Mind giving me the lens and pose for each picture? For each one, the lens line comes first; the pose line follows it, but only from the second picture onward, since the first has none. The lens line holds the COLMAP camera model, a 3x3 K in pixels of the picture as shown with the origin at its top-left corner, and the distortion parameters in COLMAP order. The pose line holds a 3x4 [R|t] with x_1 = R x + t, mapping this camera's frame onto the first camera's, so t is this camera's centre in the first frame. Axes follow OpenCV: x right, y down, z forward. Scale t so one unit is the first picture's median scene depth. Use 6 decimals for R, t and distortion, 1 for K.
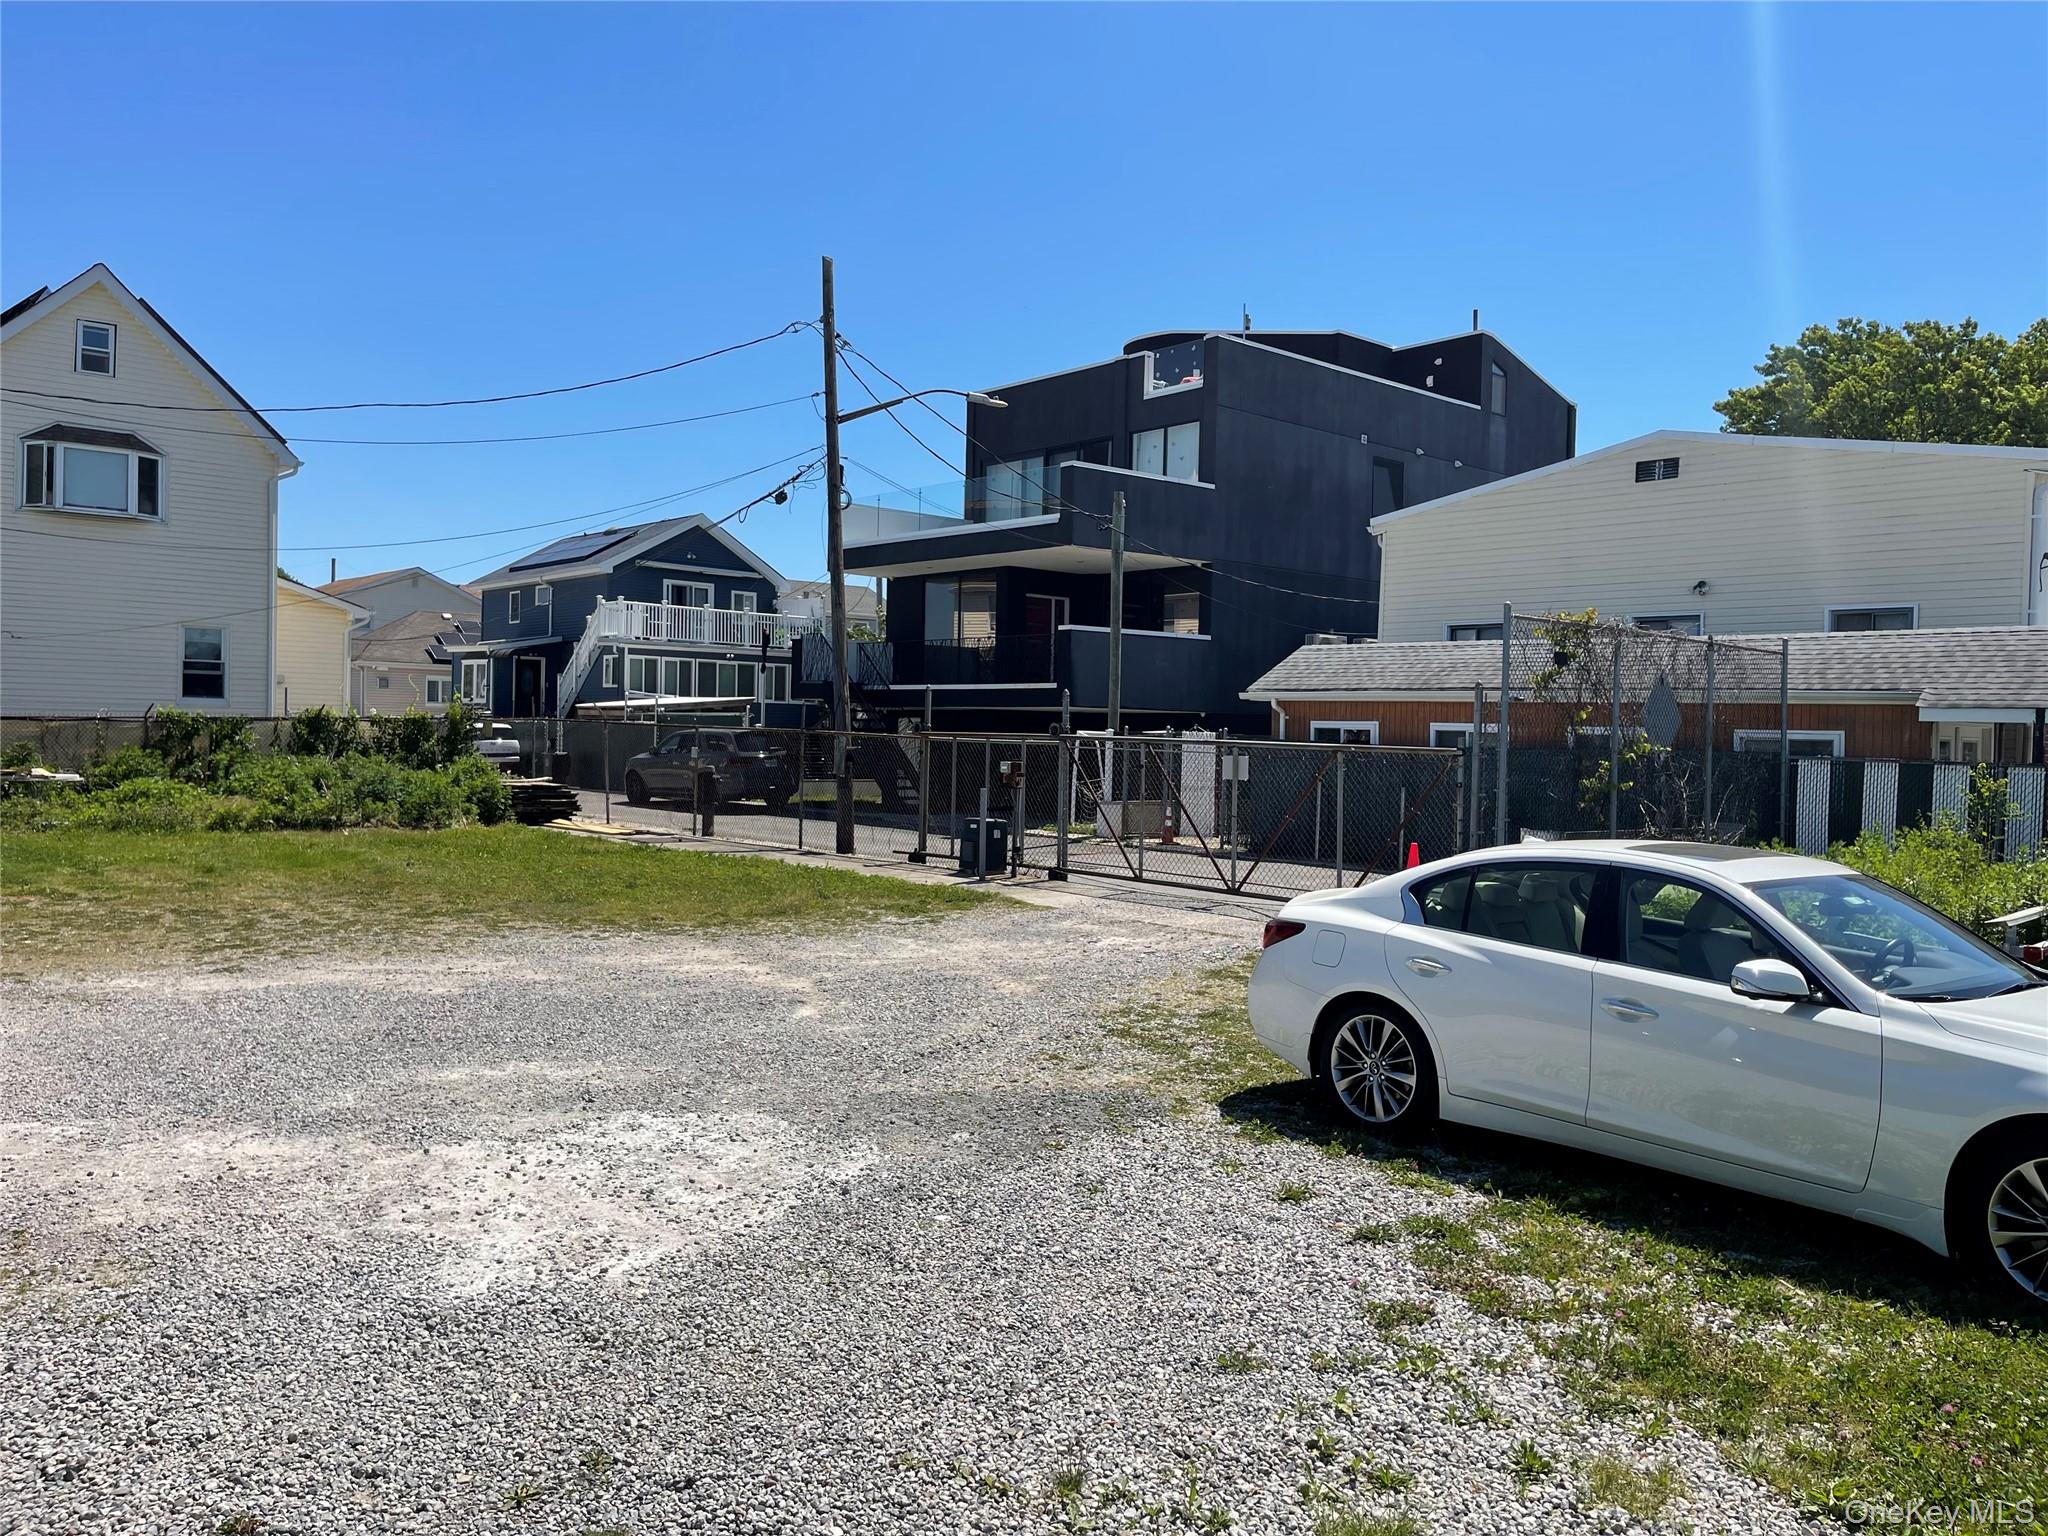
lens RADIAL K [[1524.5, 0, 1031.8], [0, 1524.5, 756.6], [0, 0, 1]] dist [0.066875, -0.088919]
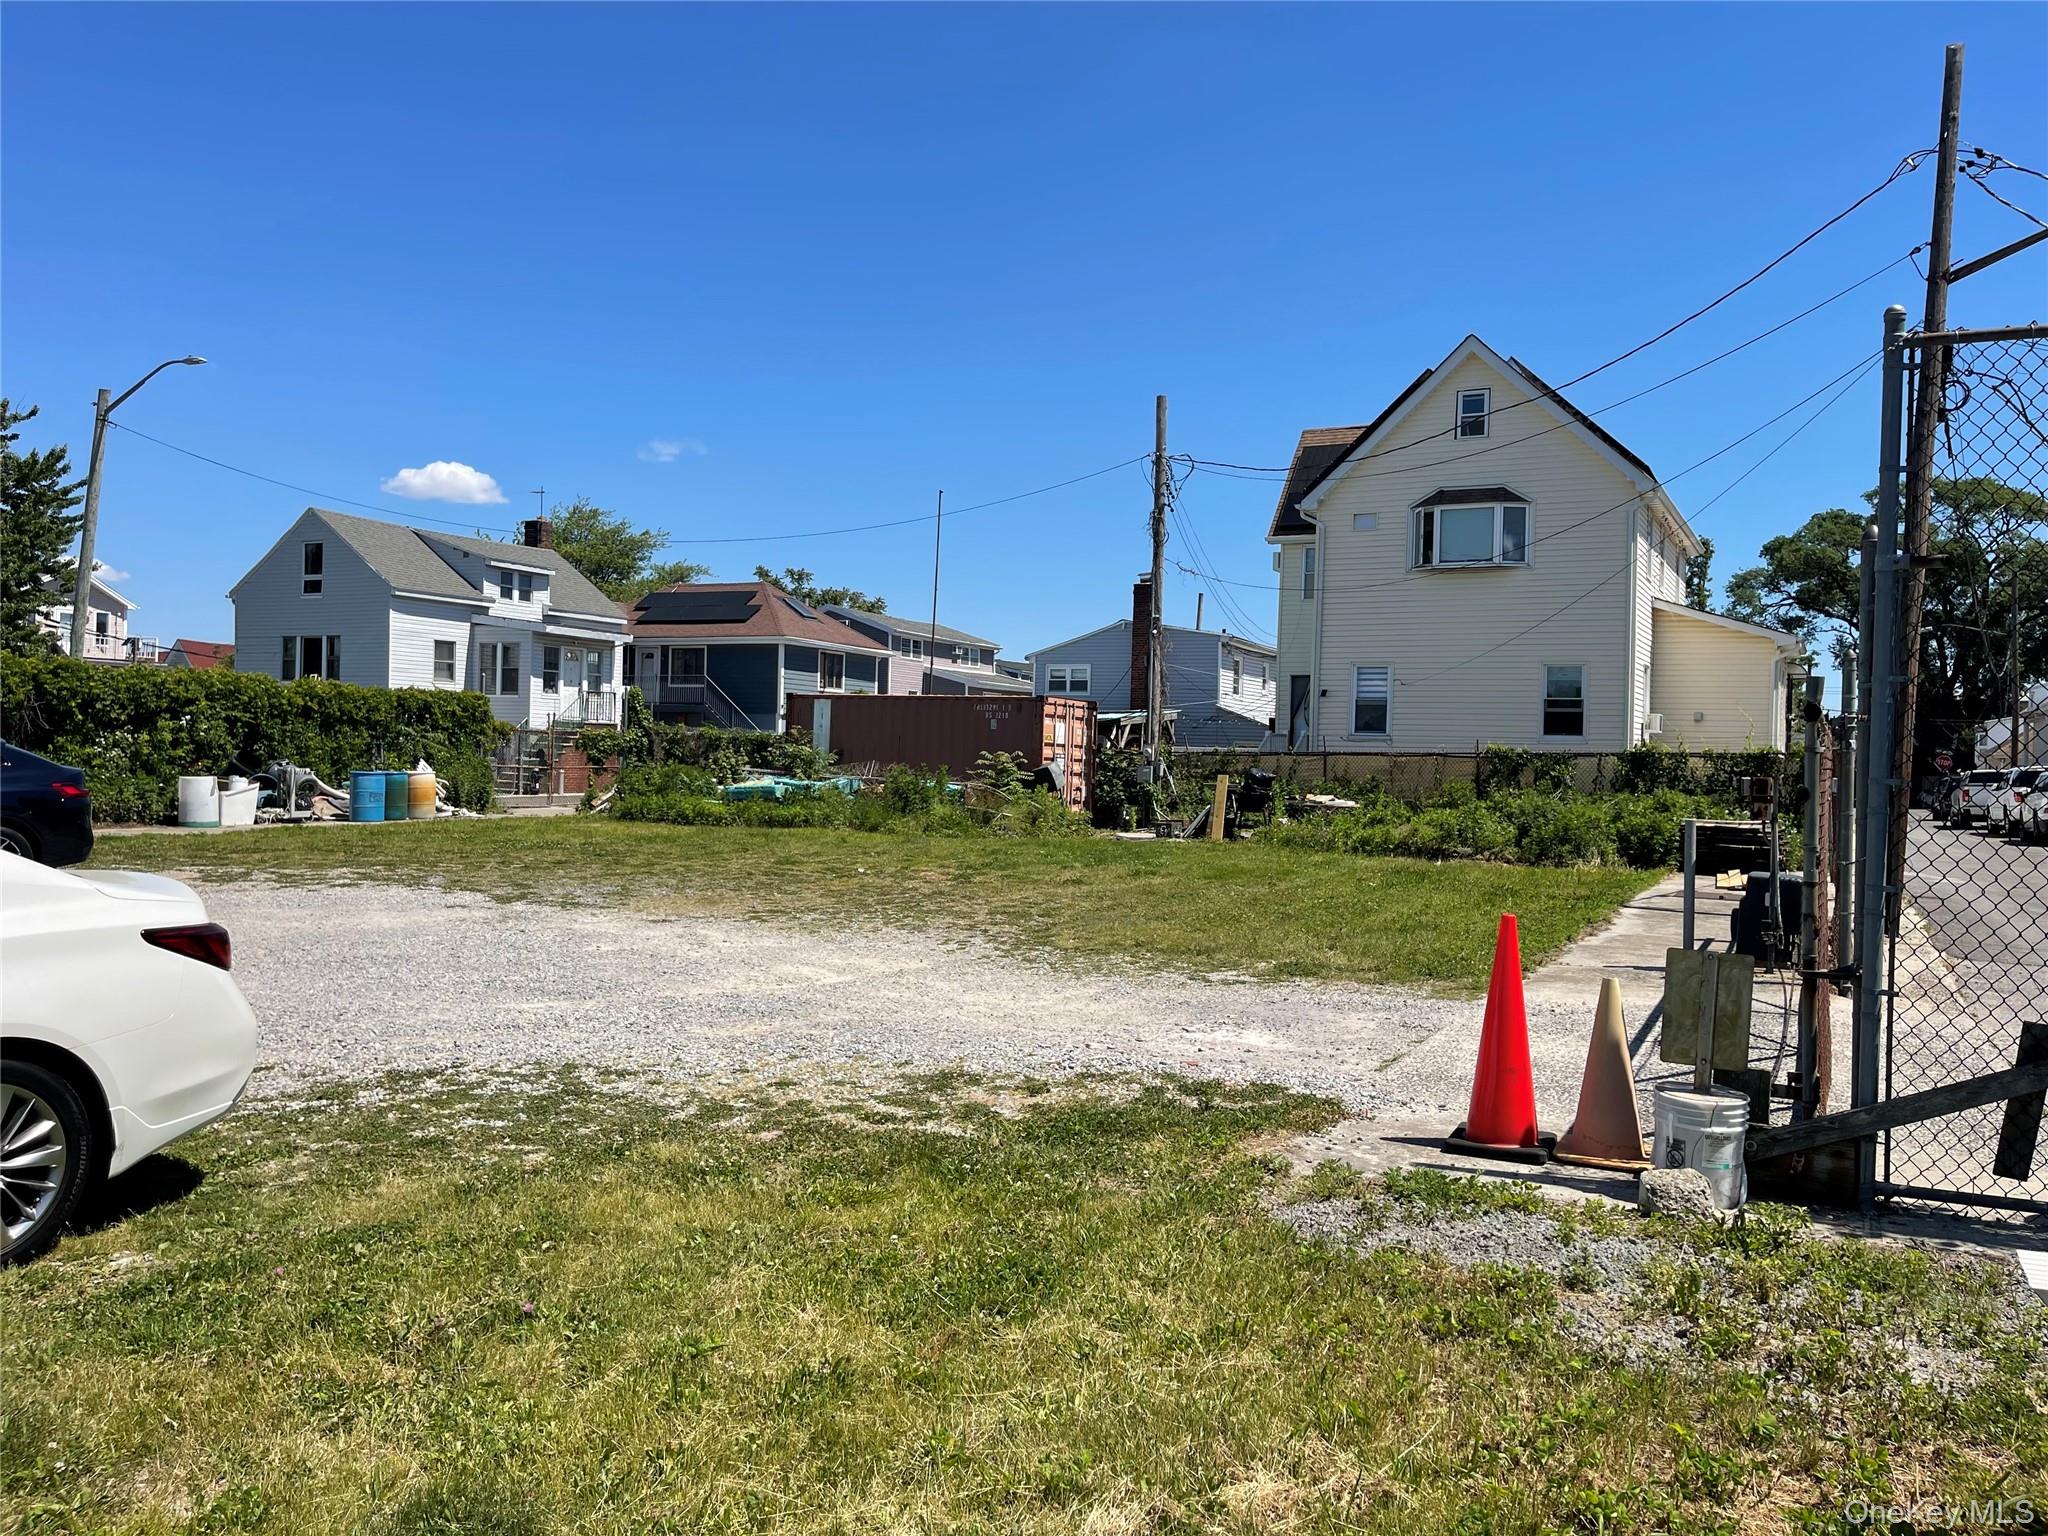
lens RADIAL K [[1536.2, 0, 1038.2], [0, 1536.2, 760.4], [0, 0, 1]] dist [0.061348, -0.088300]
pose [[0.361592, -0.010367, -0.932279, 0.390595], [-0.030417, 0.999275, -0.022910, 0.016462], [0.931840, 0.036641, 0.361014, 0.444923]]
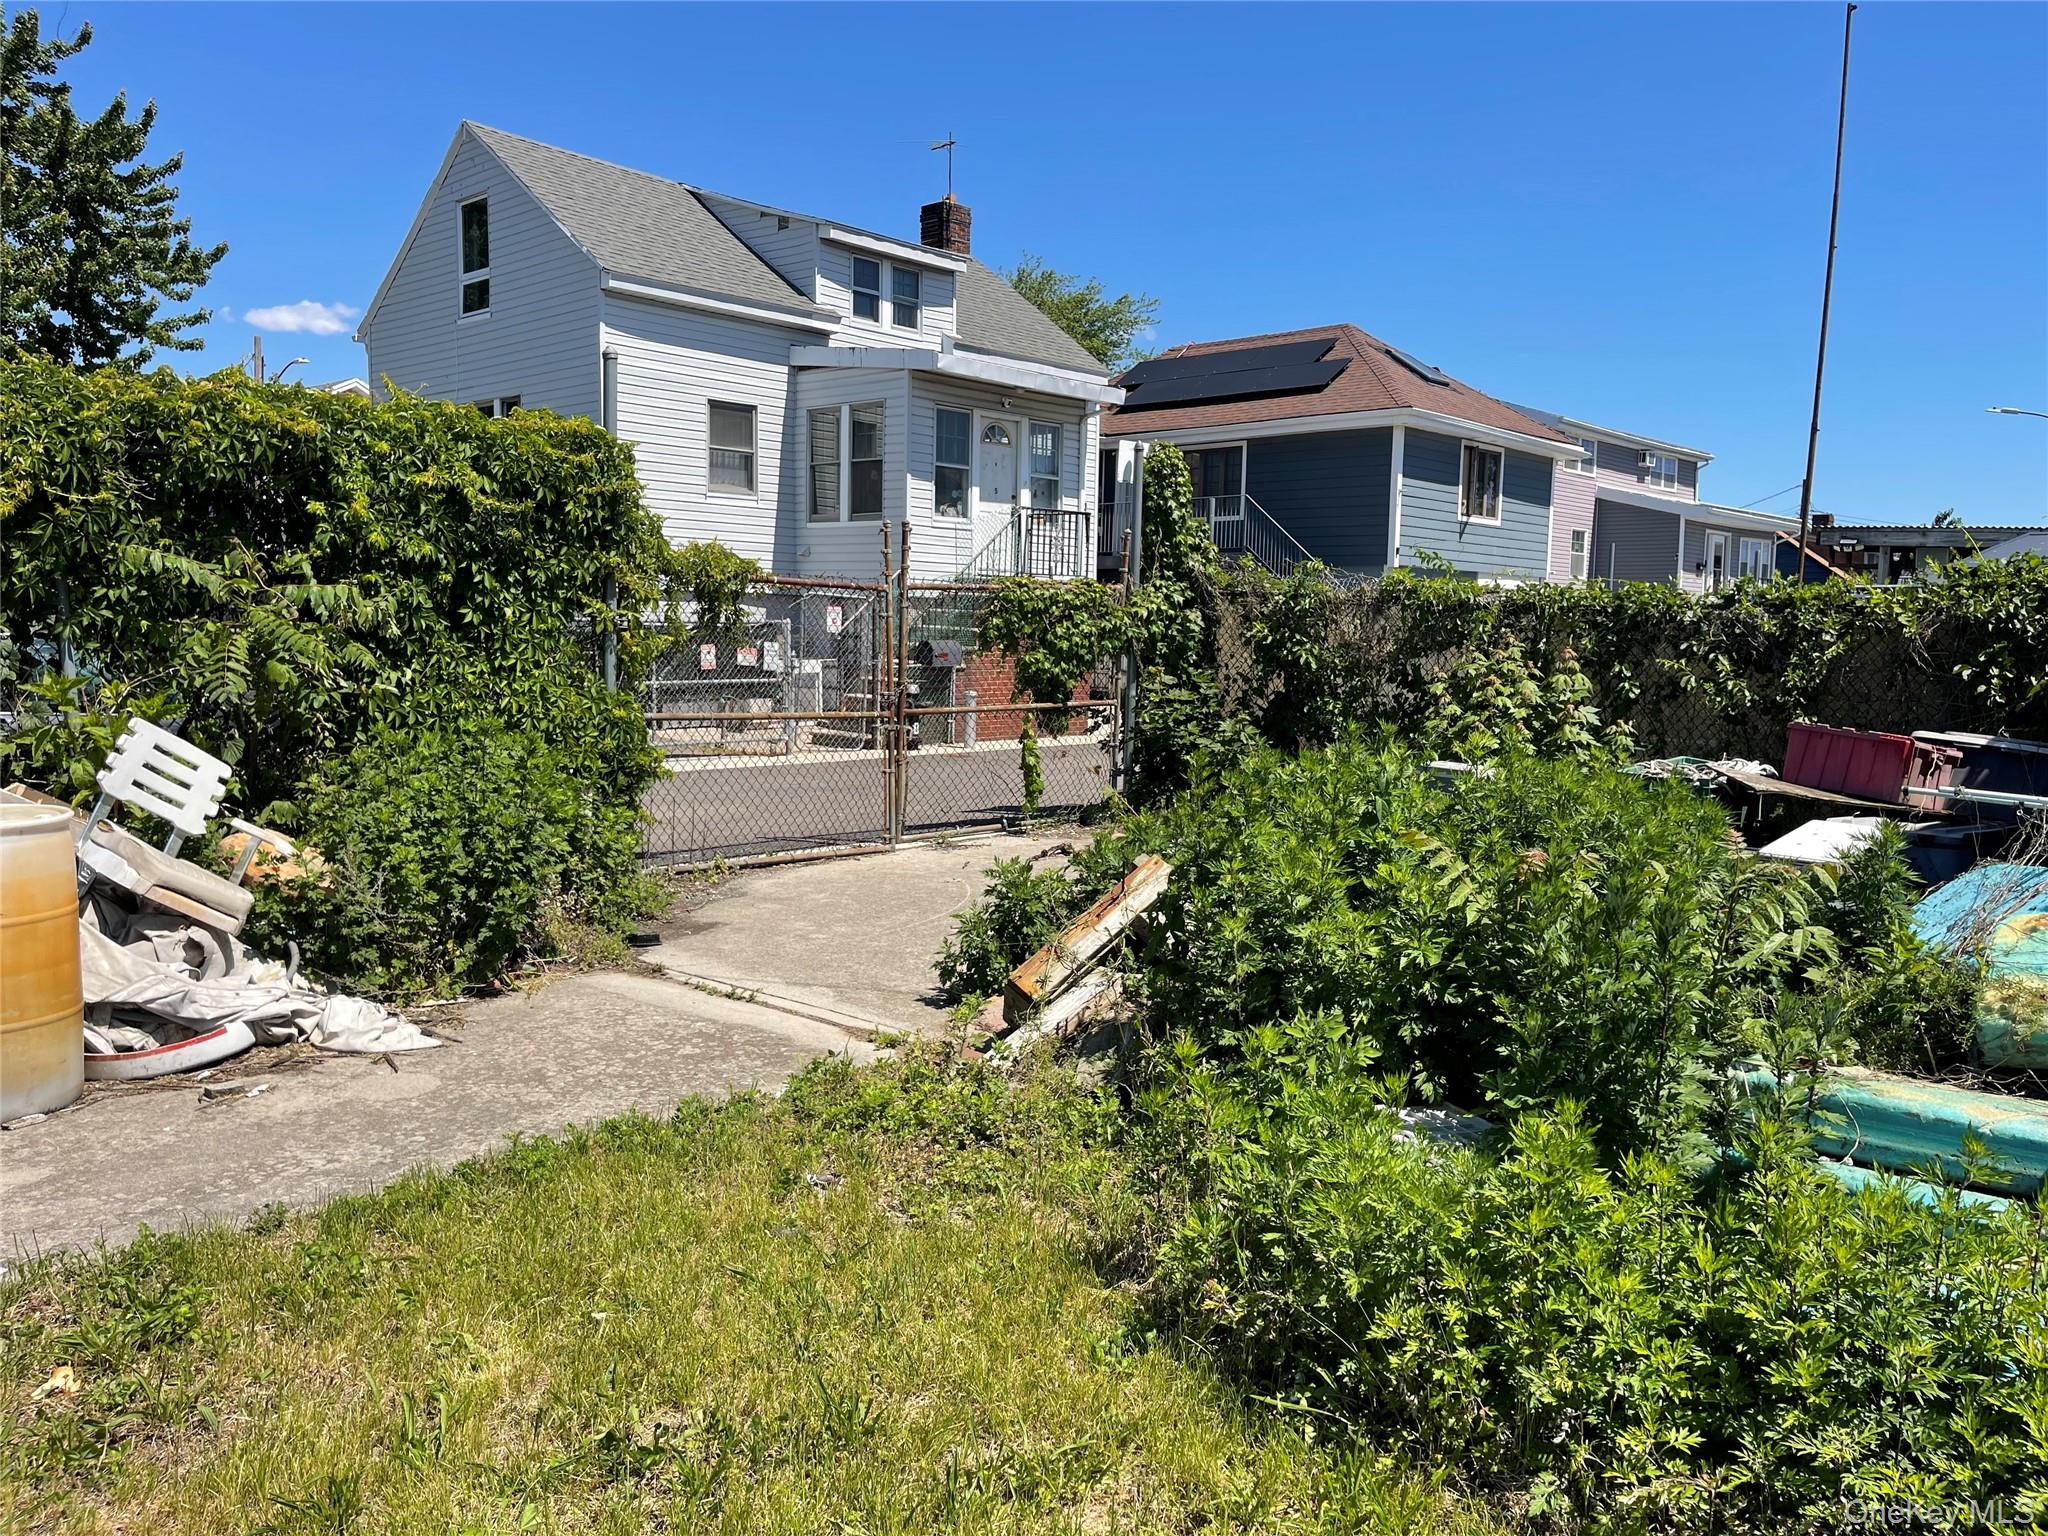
lens RADIAL K [[1536.5, 0, 1038.4], [0, 1536.5, 774.5], [0, 0, 1]] dist [0.058817, -0.073243]
pose [[0.082313, 0.074976, -0.993782, -0.873819], [-0.033332, 0.996815, 0.072444, -0.015255], [0.996049, 0.027161, 0.084550, 0.561232]]
